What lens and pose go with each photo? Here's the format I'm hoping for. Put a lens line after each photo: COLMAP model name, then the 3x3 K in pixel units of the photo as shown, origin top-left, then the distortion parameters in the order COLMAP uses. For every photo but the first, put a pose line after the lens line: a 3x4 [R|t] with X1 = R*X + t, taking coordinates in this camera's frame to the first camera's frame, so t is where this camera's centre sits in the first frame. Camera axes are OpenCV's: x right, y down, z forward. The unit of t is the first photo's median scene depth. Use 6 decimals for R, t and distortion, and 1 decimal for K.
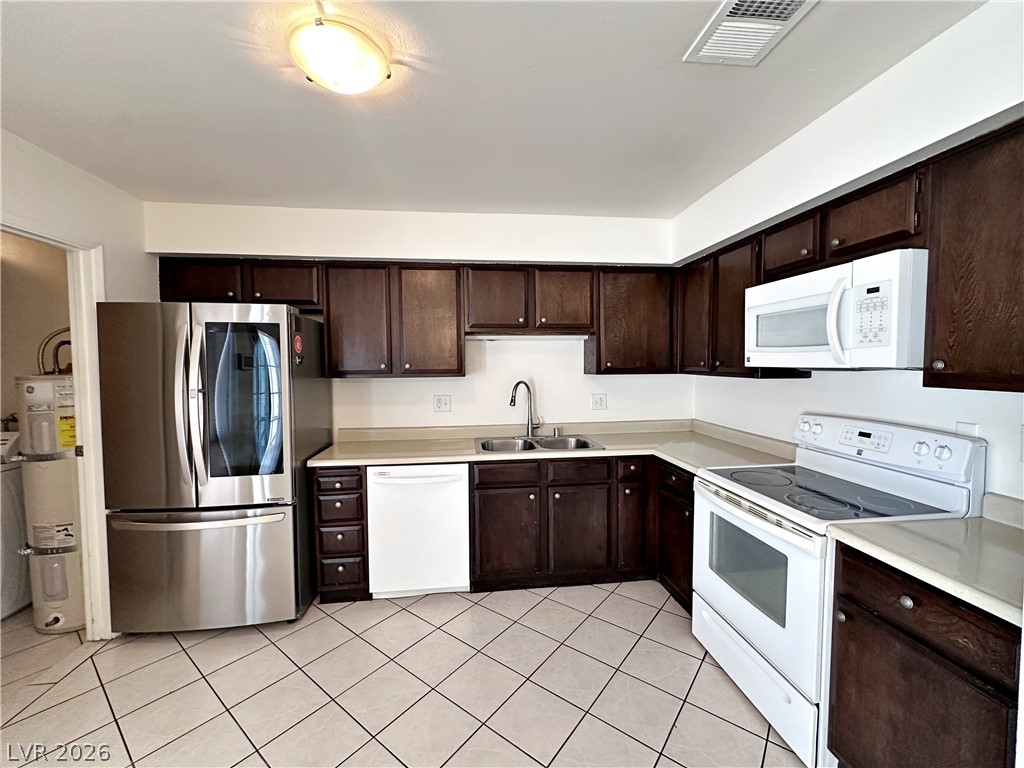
lens RADIAL K [[419.8, 0, 511.5], [0, 419.8, 384.5], [0, 0, 1]] dist [-0.002091, 0.000209]
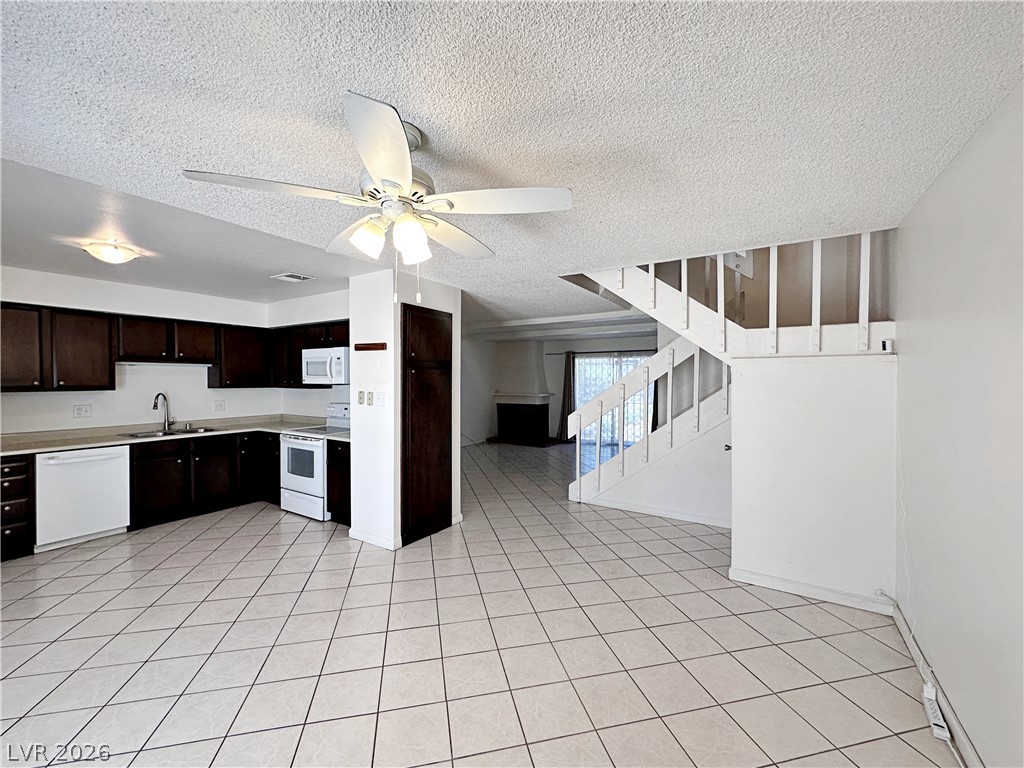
lens RADIAL K [[419.8, 0, 511.5], [0, 419.8, 384.5], [0, 0, 1]] dist [-0.002091, 0.000209]
pose [[0.628229, -0.001092, 0.778028, -0.424108], [0.034211, 0.999071, -0.026222, 0.052007], [-0.777276, 0.043091, 0.627682, -1.105507]]
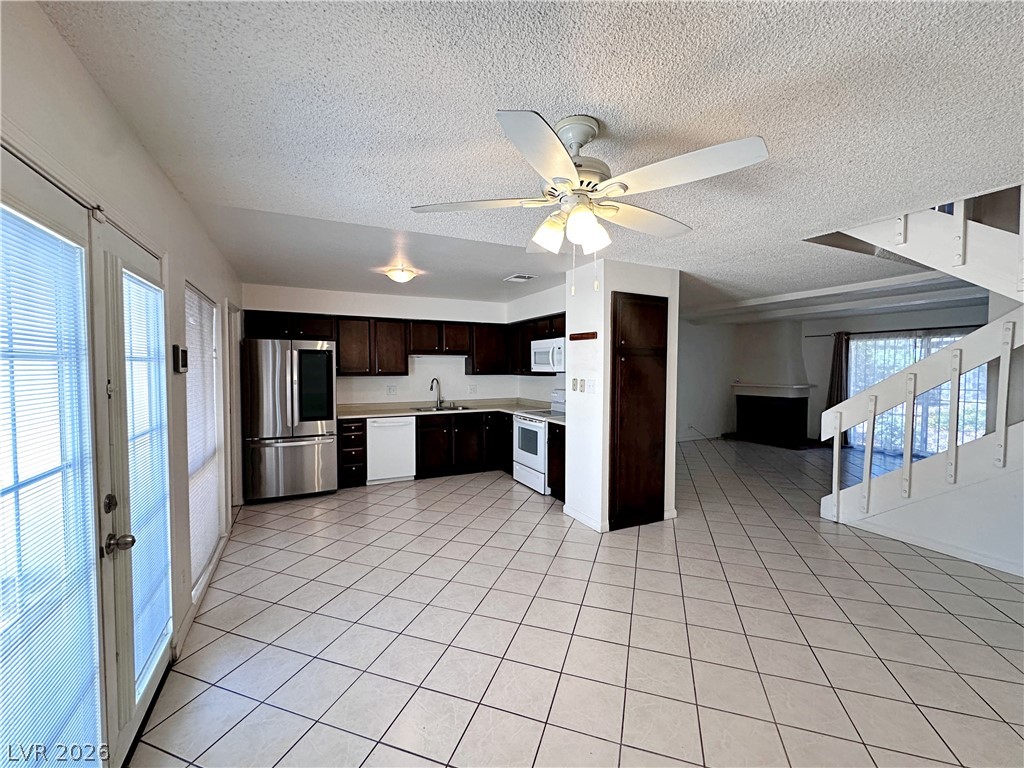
lens RADIAL K [[419.8, 0, 511.5], [0, 419.8, 384.5], [0, 0, 1]] dist [-0.002091, 0.000209]
pose [[0.942376, -0.005126, 0.334517, -0.354156], [0.009602, 0.999885, -0.011729, 0.057273], [-0.334418, 0.014266, 0.942317, -1.168253]]
